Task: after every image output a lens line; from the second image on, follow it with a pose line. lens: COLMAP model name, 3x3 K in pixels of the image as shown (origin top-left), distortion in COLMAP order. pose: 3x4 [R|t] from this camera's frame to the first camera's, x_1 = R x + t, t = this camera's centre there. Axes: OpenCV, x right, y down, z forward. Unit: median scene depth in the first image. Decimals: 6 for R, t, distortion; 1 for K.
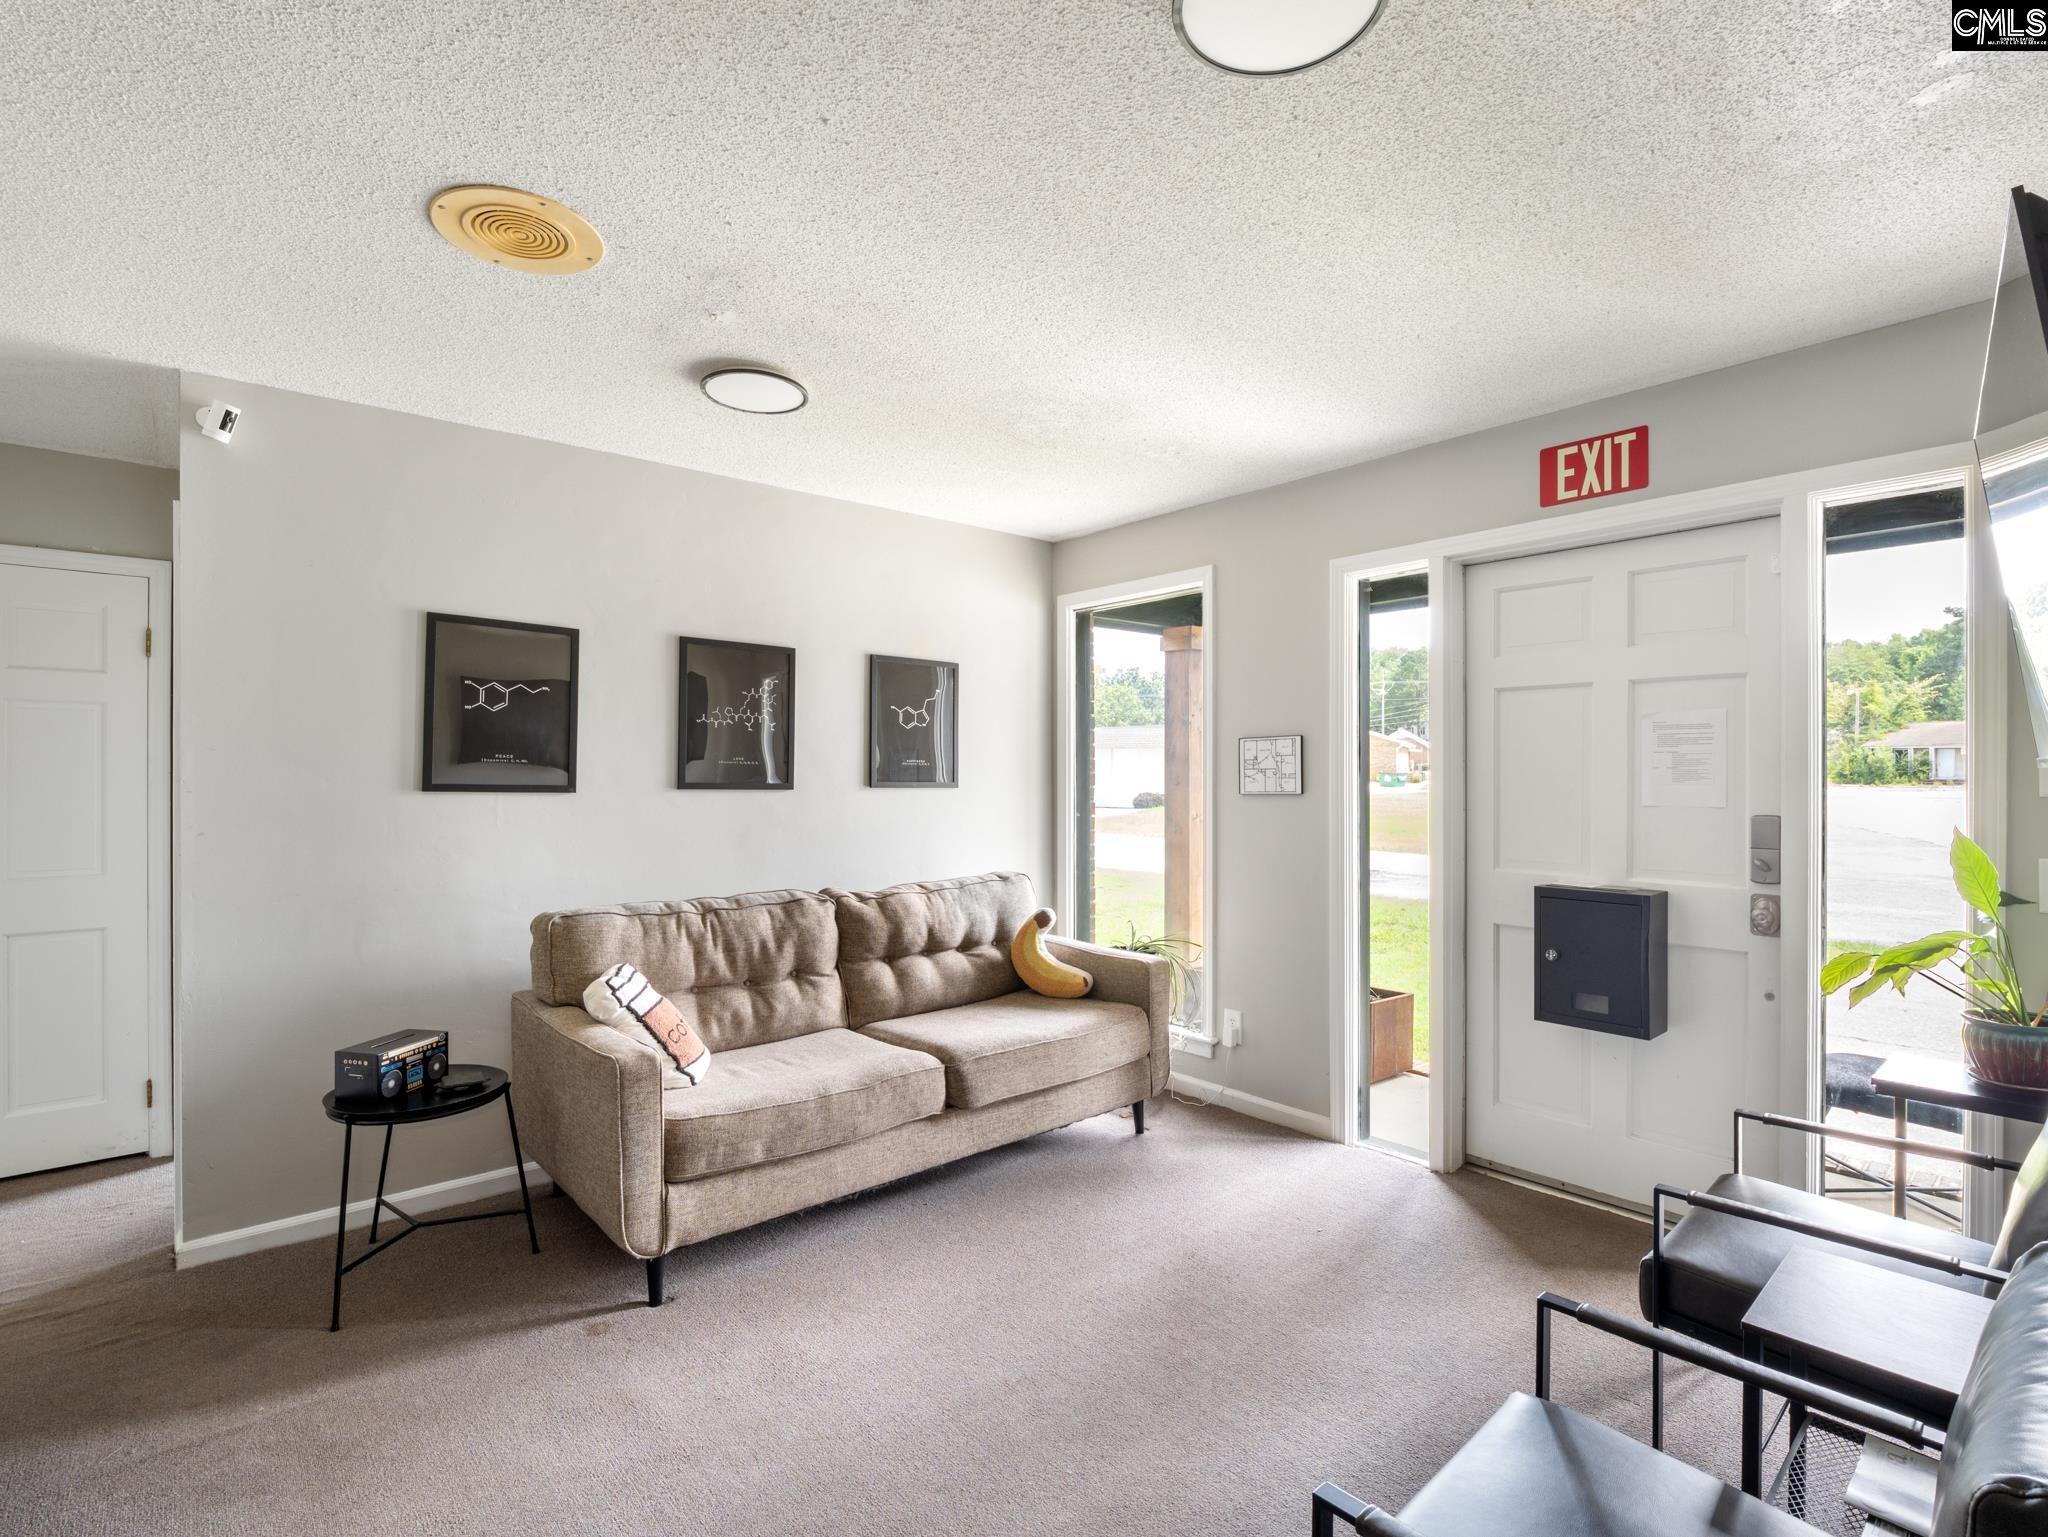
lens RADIAL K [[995.6, 0, 1045.9], [0, 995.6, 795.1], [0, 0, 1]] dist [0.002094, -0.010604]
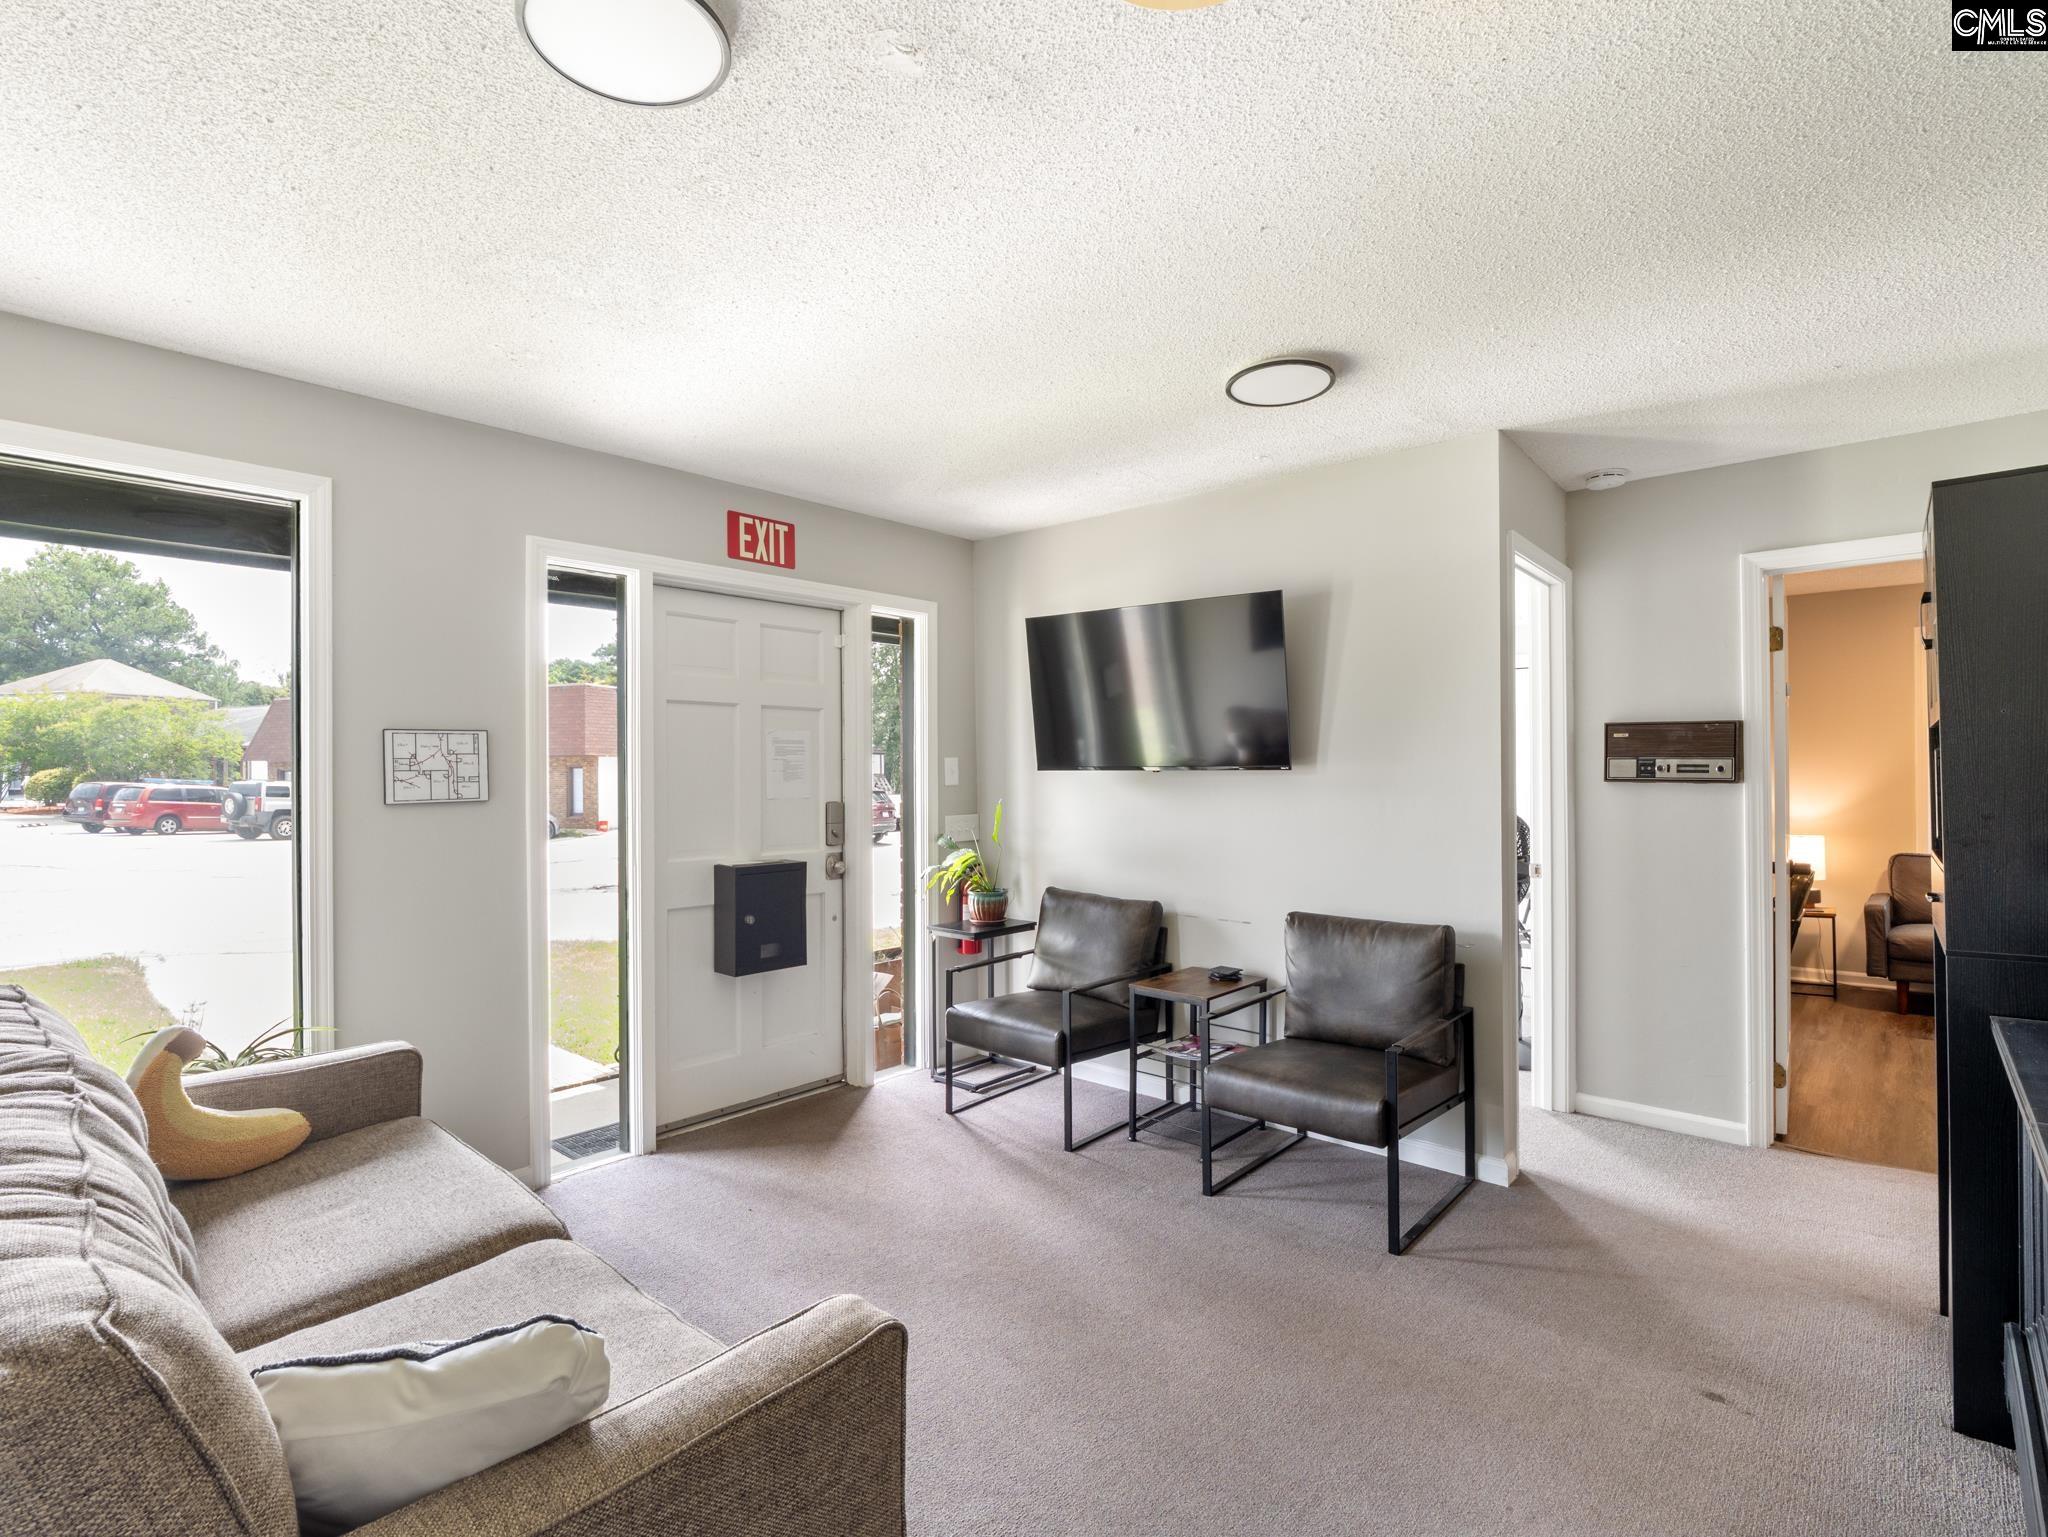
lens RADIAL K [[973.0, 0, 1046.8], [0, 973.0, 791.9], [0, 0, 1]] dist [0.001524, 0.000166]
pose [[-0.113245, -0.015469, 0.993447, -0.752558], [0.028125, 0.999428, 0.018768, -0.013083], [-0.993169, 0.030066, -0.112745, 0.769923]]
